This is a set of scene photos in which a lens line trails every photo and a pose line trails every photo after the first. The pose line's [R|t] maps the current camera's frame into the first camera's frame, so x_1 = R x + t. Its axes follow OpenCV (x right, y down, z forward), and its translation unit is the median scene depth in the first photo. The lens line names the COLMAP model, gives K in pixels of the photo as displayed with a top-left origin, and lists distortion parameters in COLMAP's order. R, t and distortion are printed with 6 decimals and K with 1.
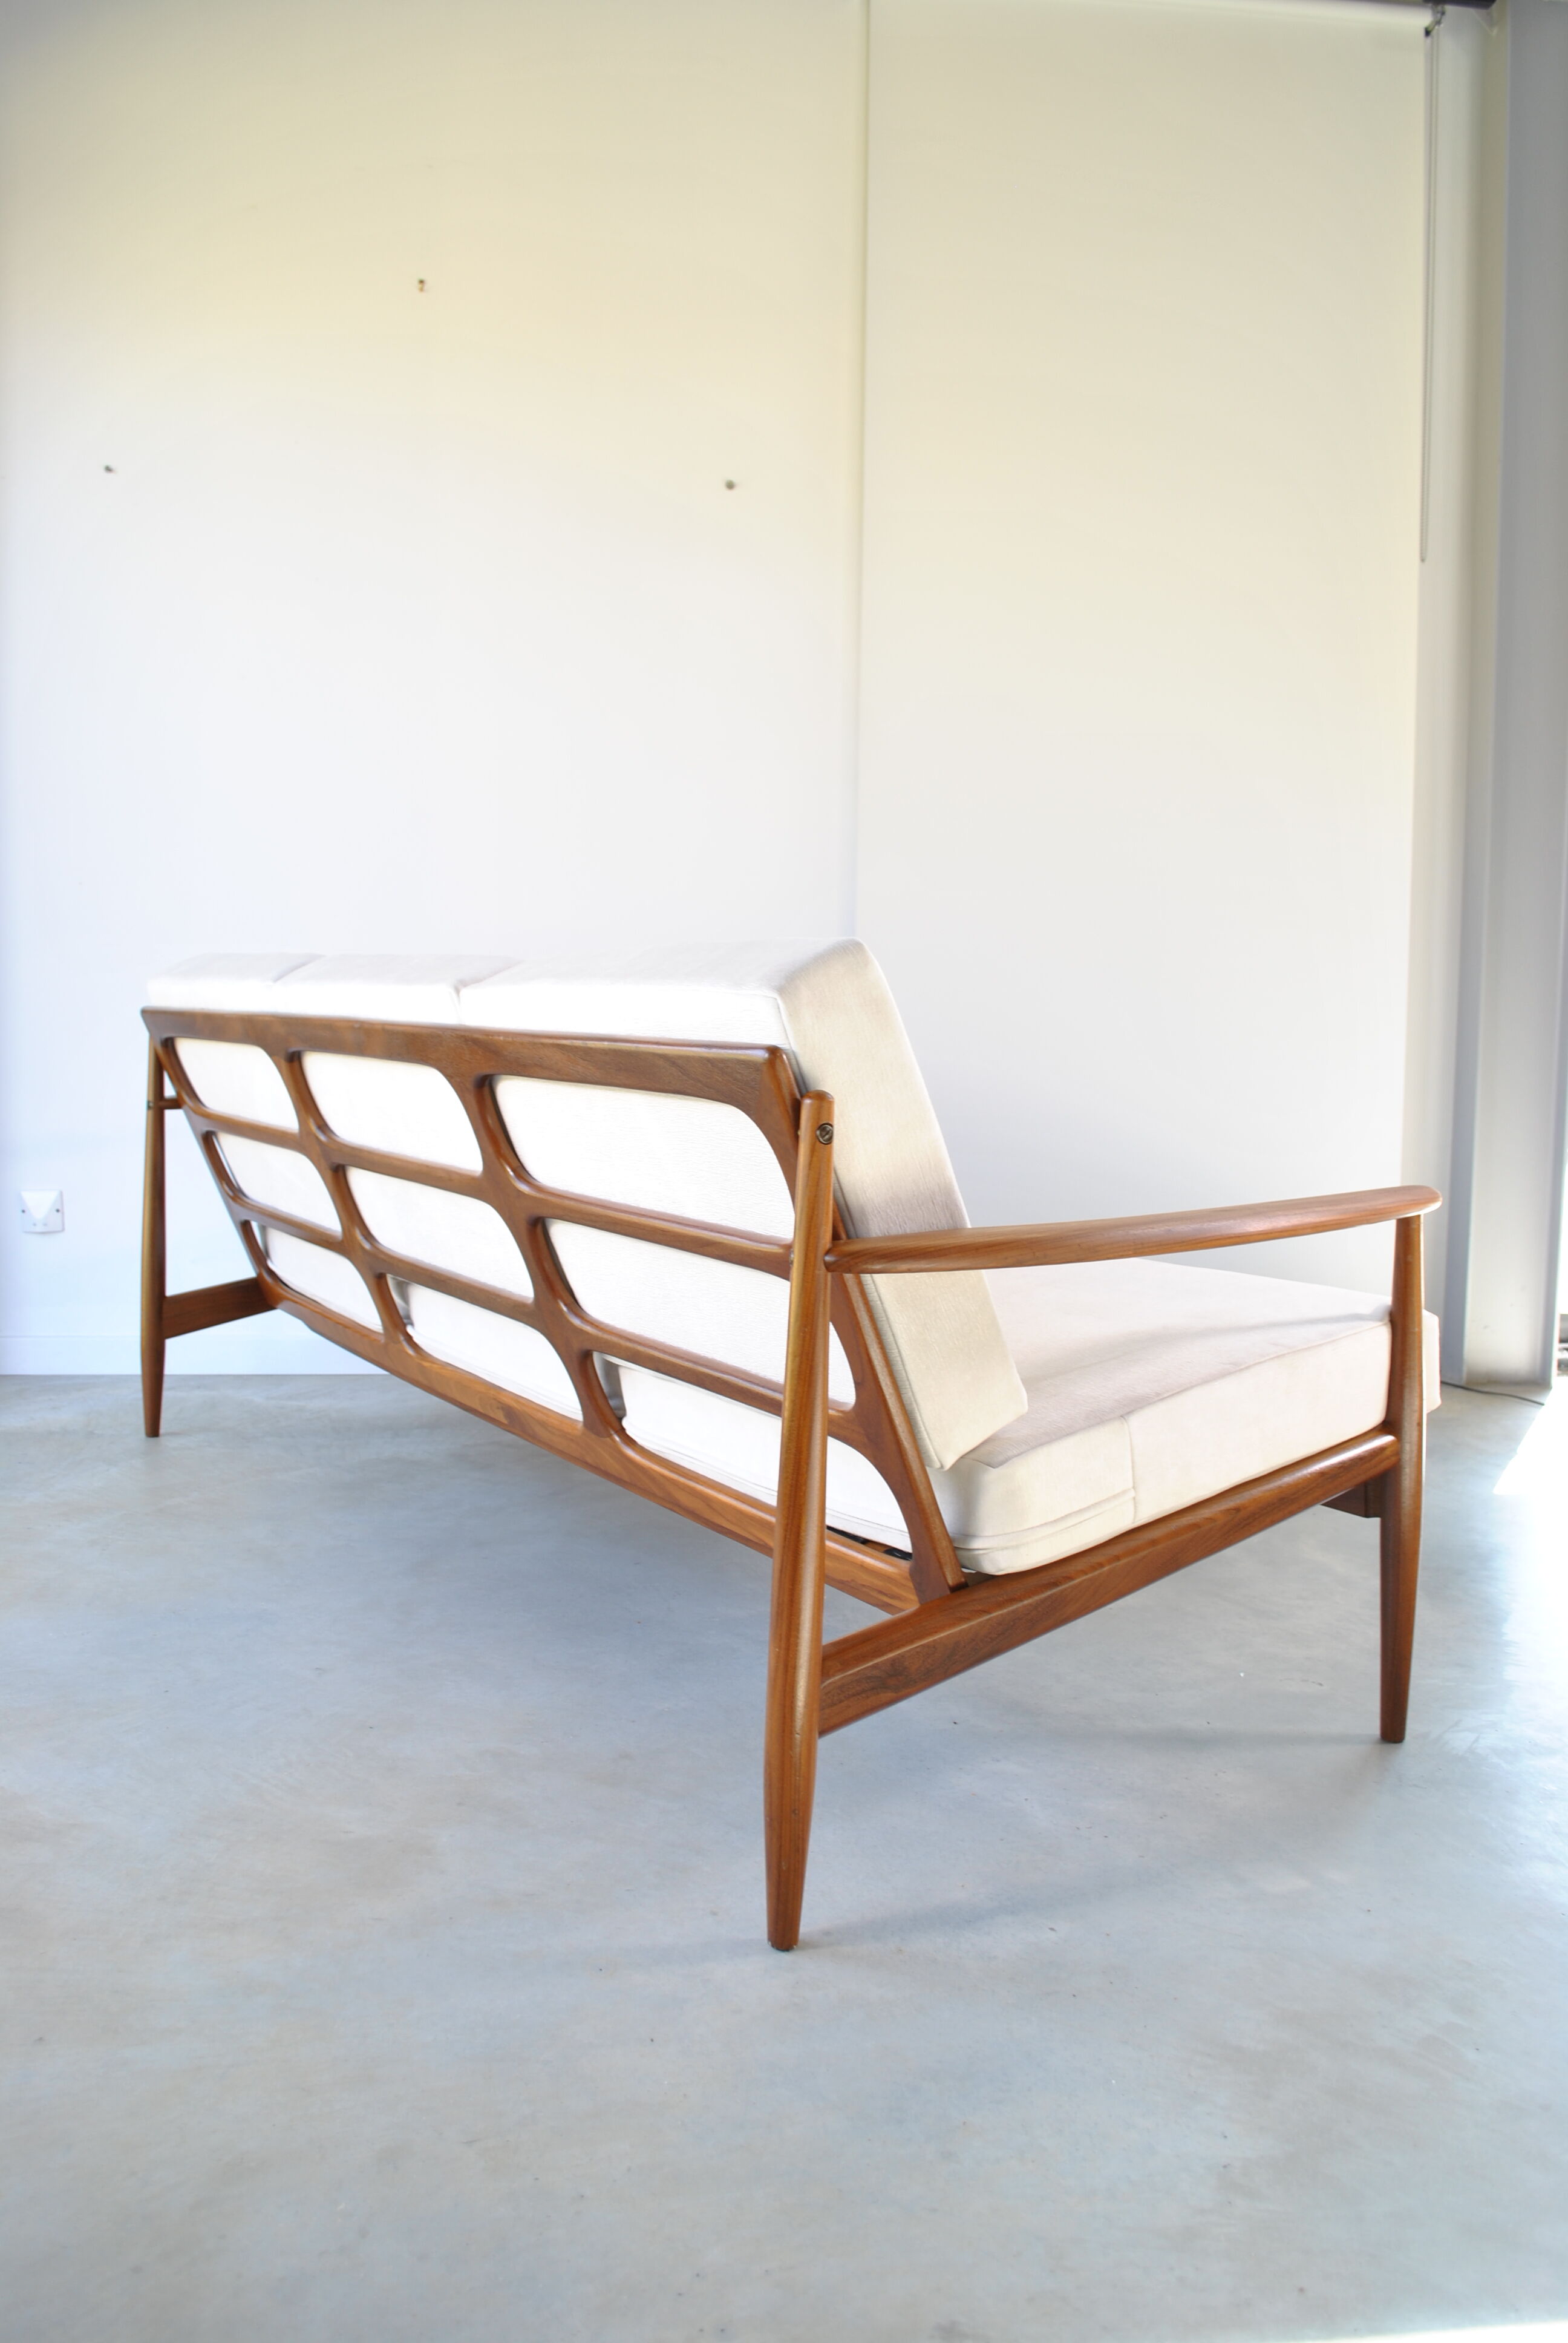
lens RADIAL K [[1875.1, 0, 780.8], [0, 1875.1, 1169.6], [0, 0, 1]] dist [-0.080435, 0.003000]
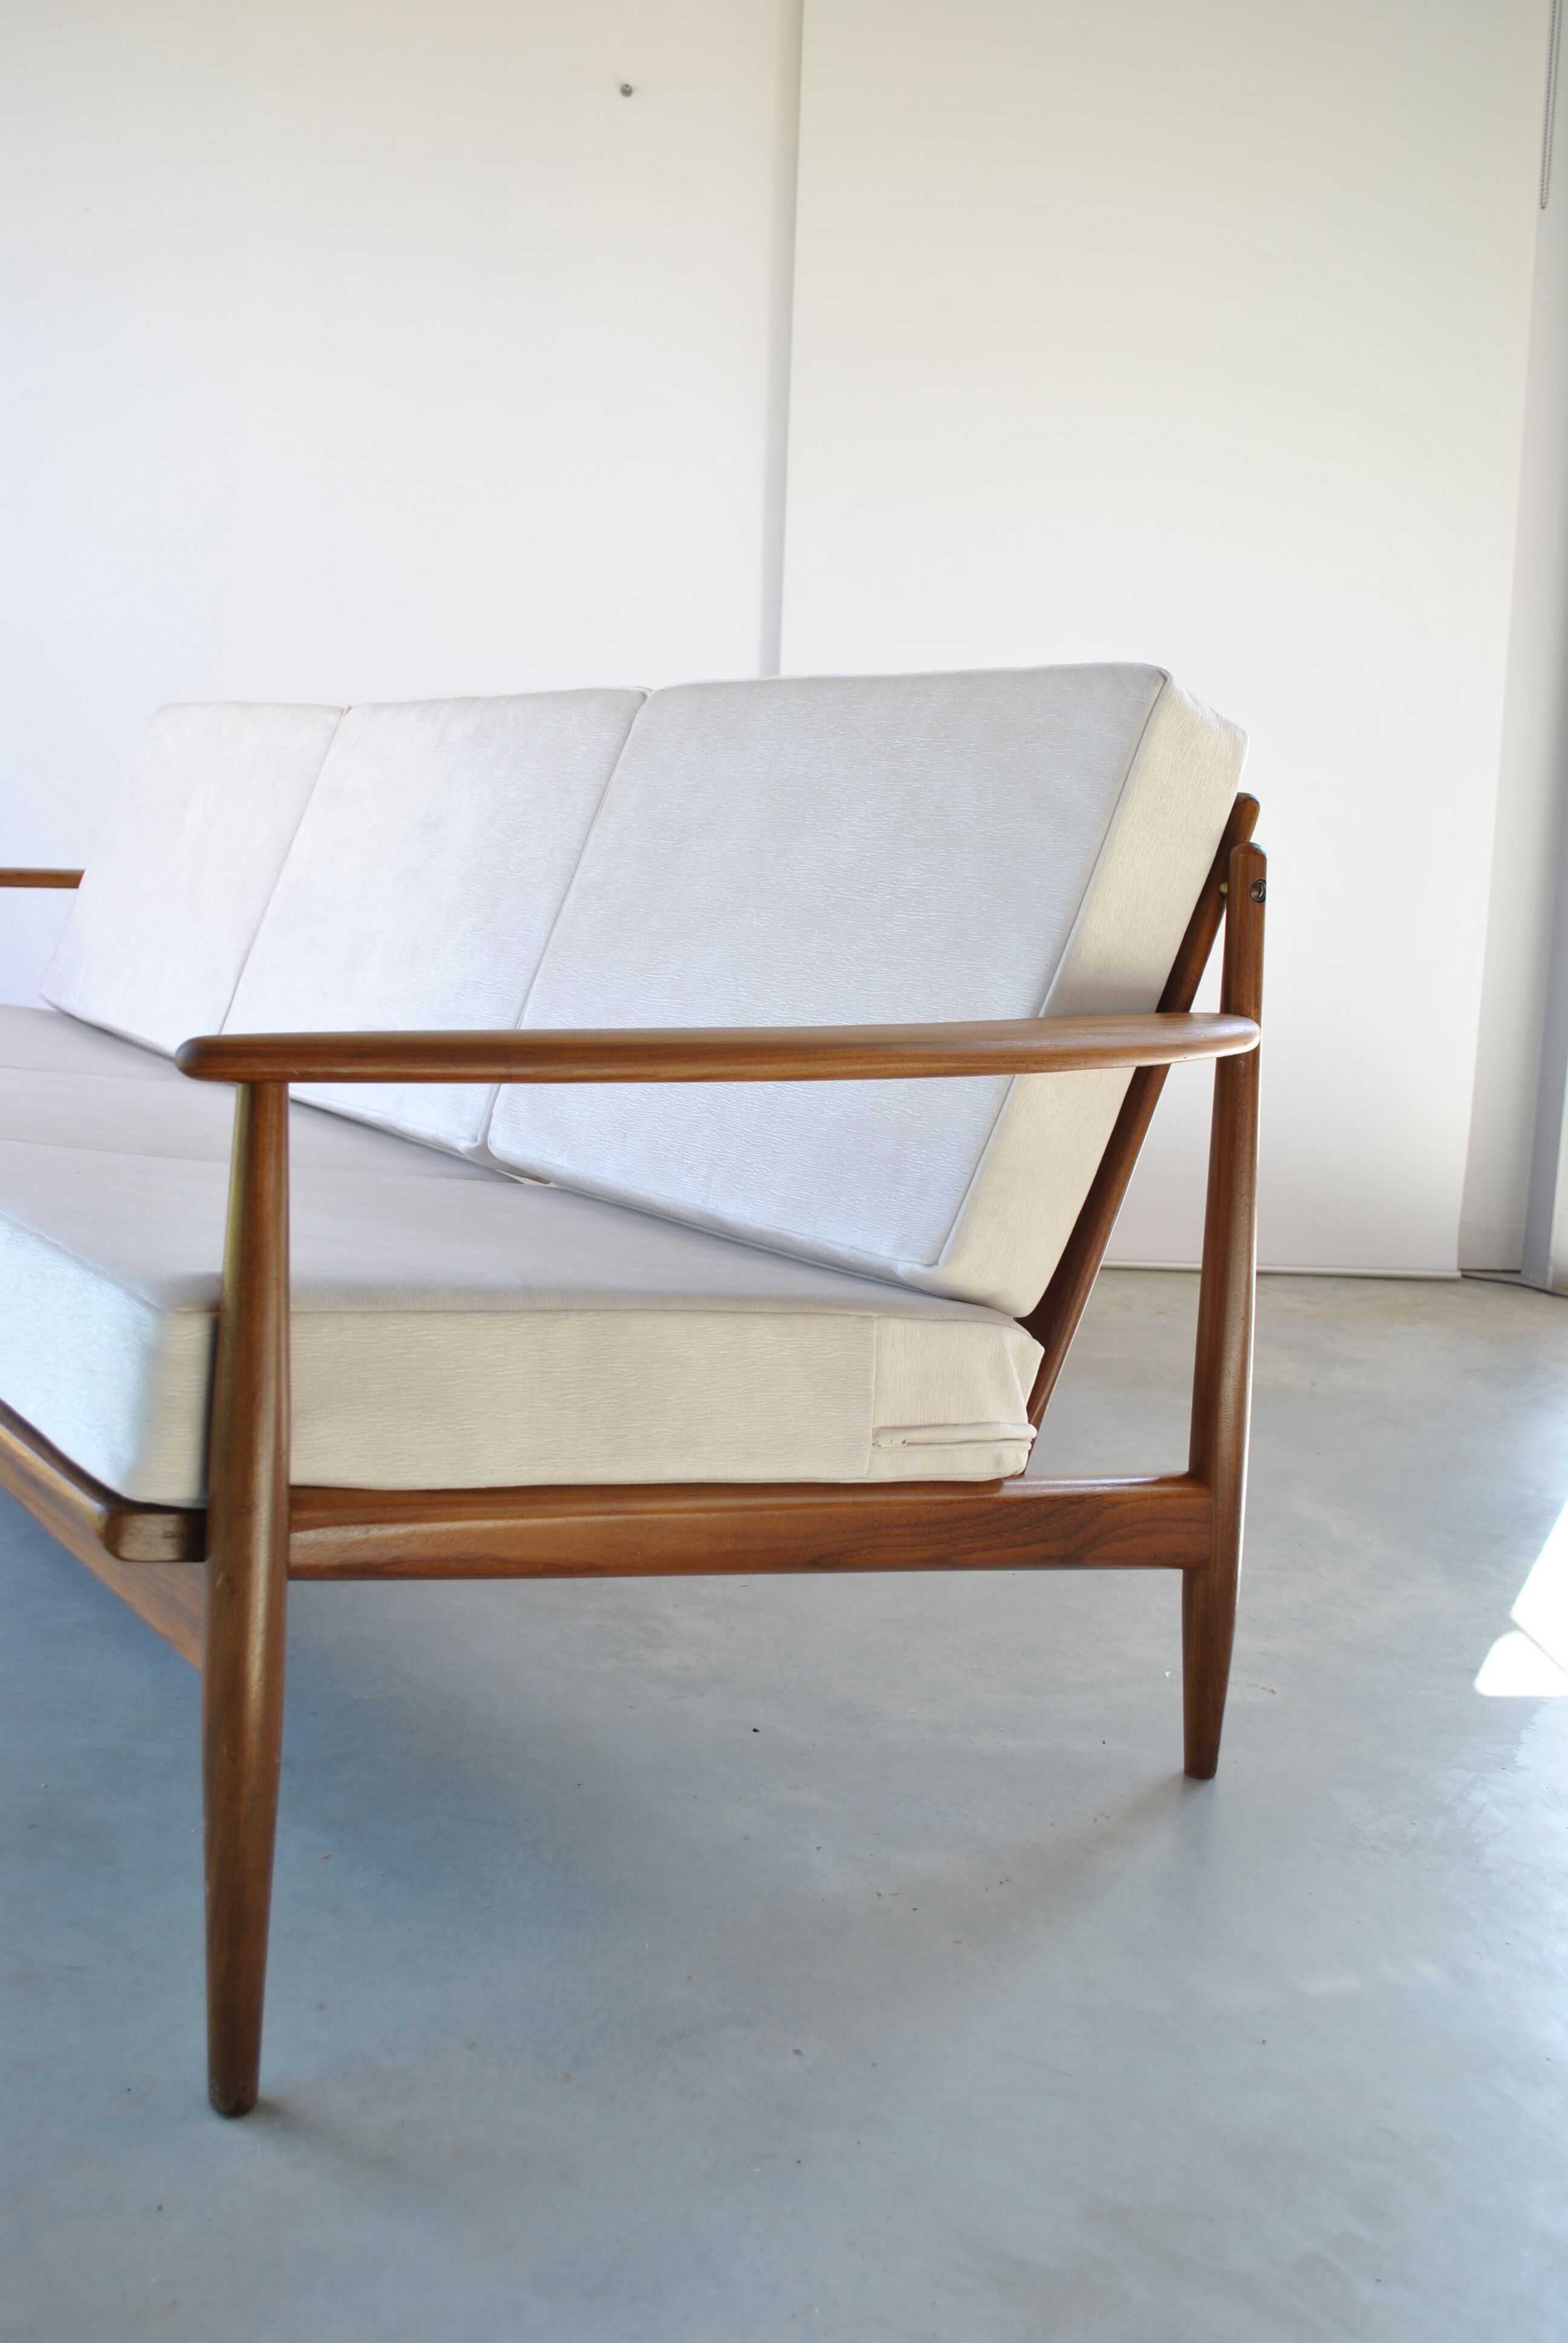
lens RADIAL K [[2176.2, 0, 774.2], [0, 2176.2, 1177.3], [0, 0, 1]] dist [-0.075956, 0.006999]
pose [[0.999408, 0.024839, -0.023808, 0.138031], [-0.023031, 0.997033, 0.073449, 0.021823], [0.025562, -0.072857, 0.997015, 0.200673]]
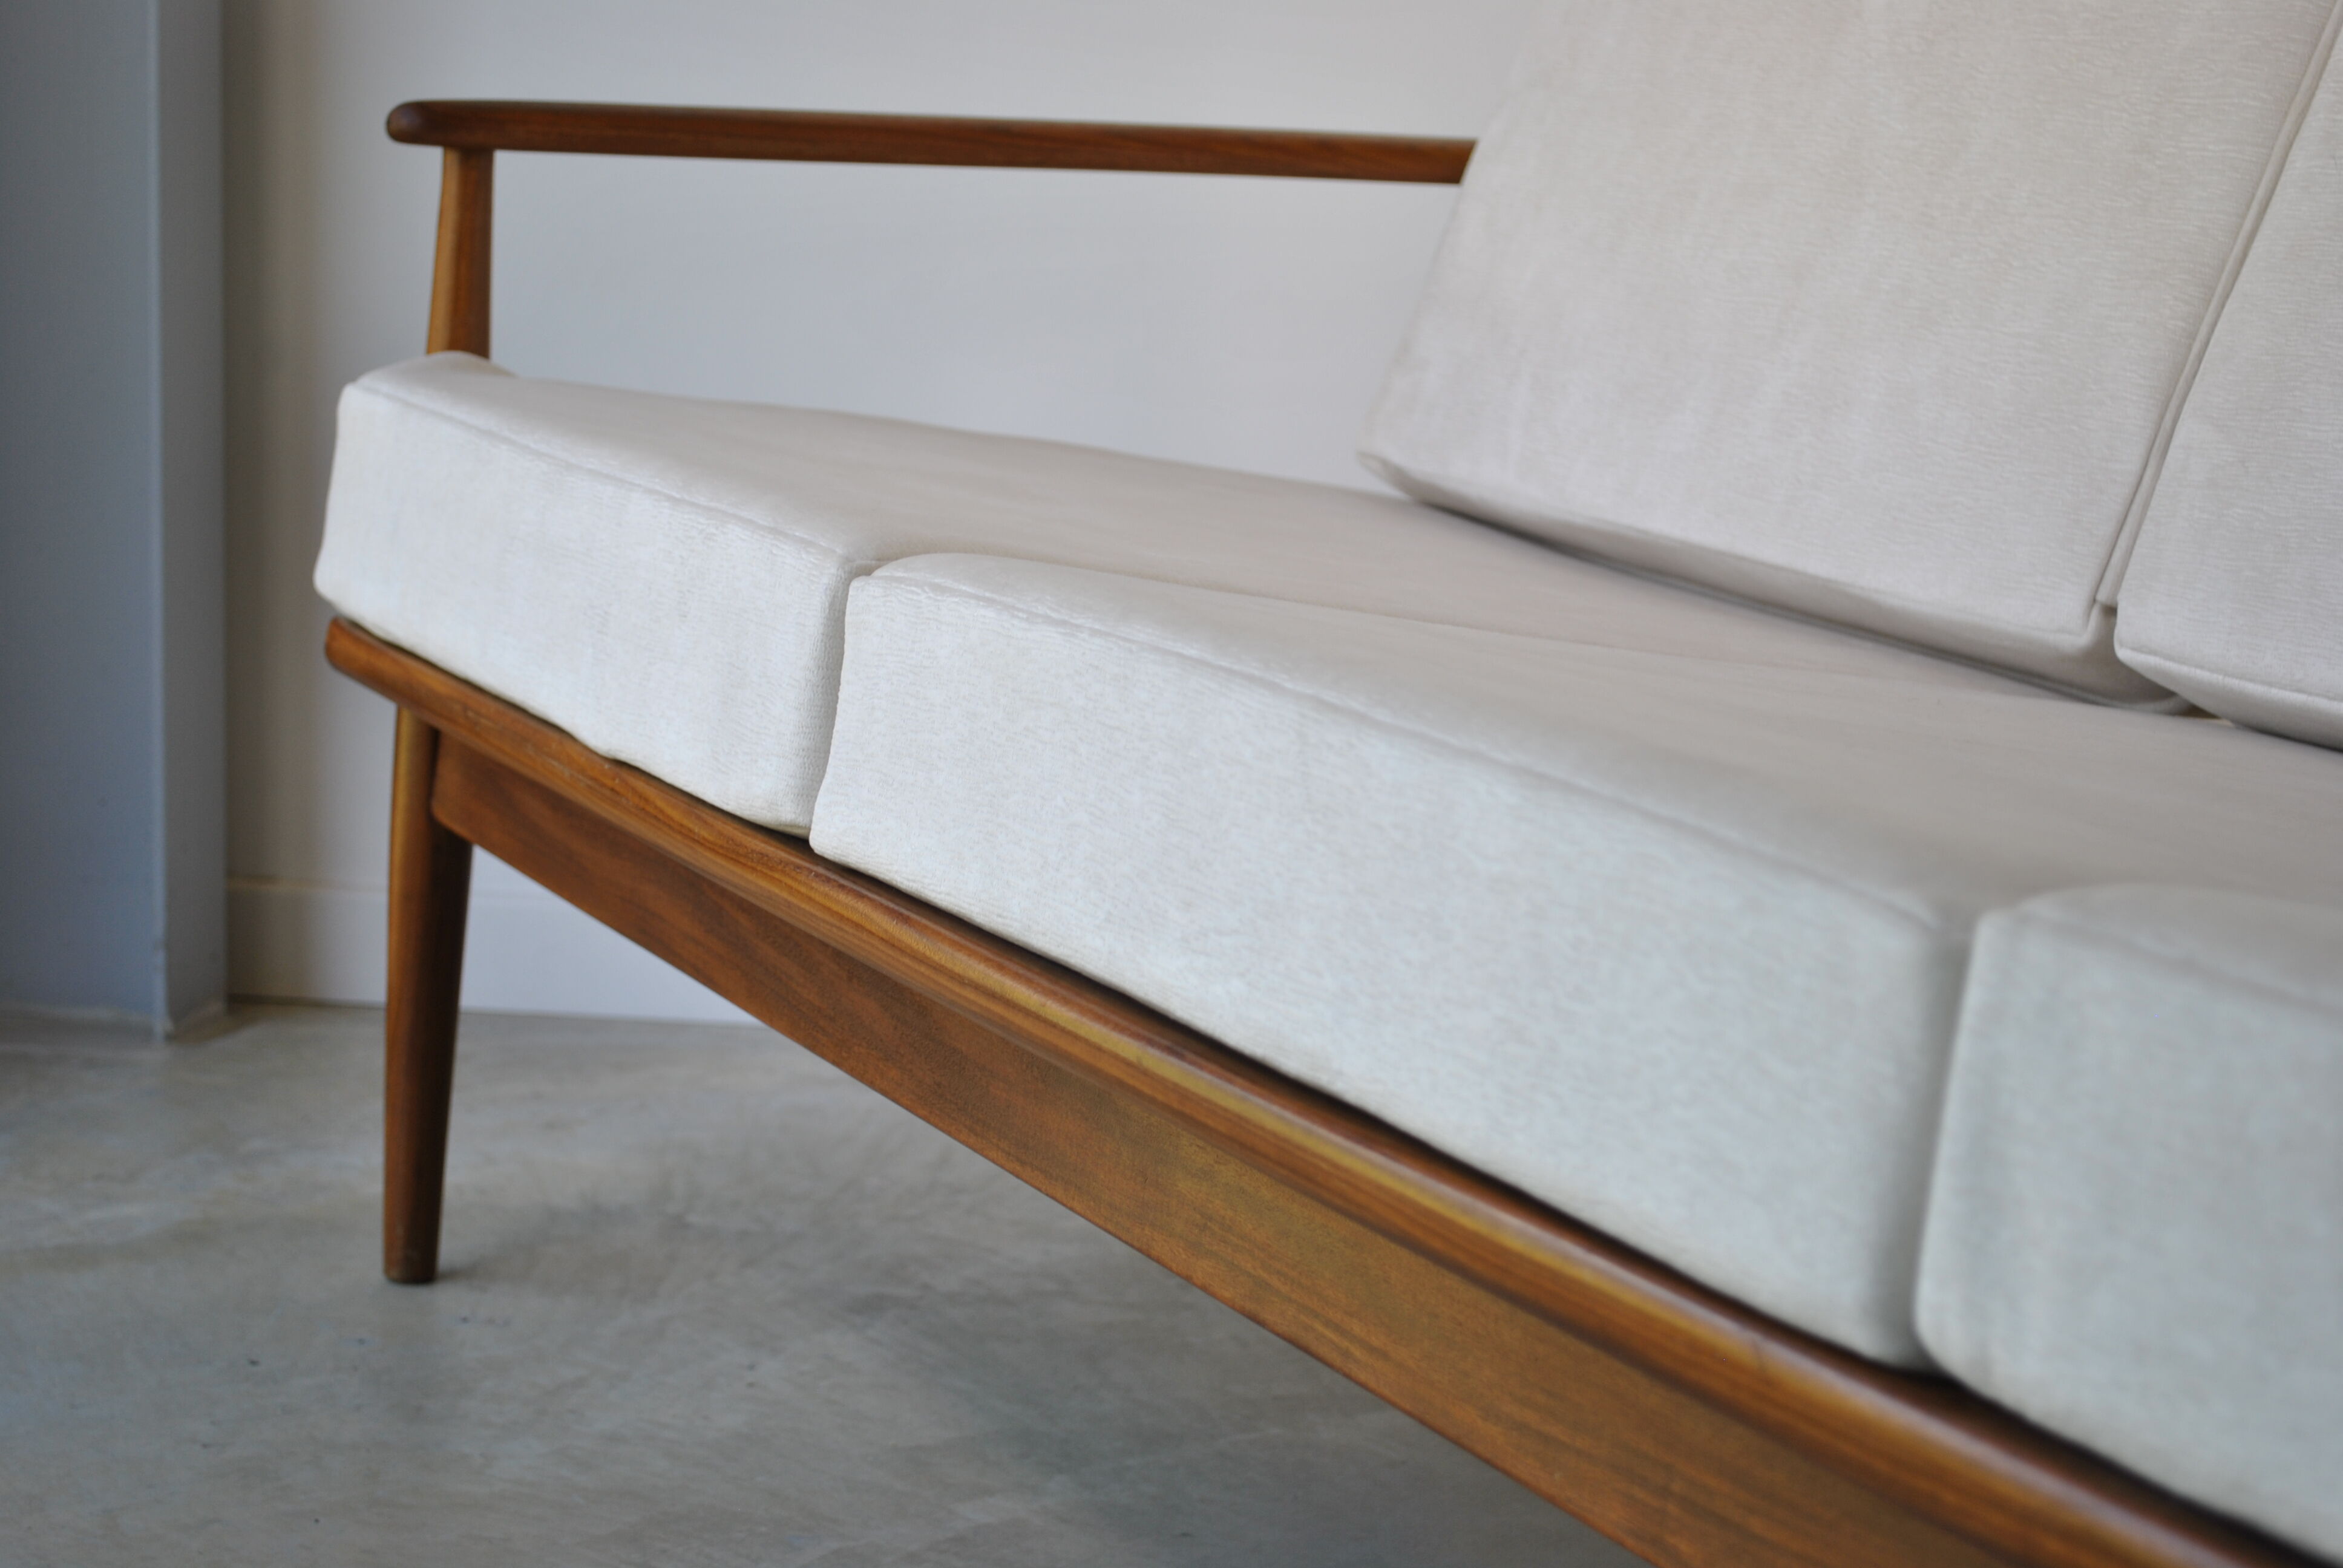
lens RADIAL K [[4295.2, 0, 1164.5], [0, 4295.2, 790.2], [0, 0, 1]] dist [0.018339, -0.062987]
pose [[0.979433, 0.052567, -0.194801, -0.292021], [-0.040956, 0.997162, 0.063163, 0.039322], [0.197568, -0.053886, 0.978807, 0.587682]]
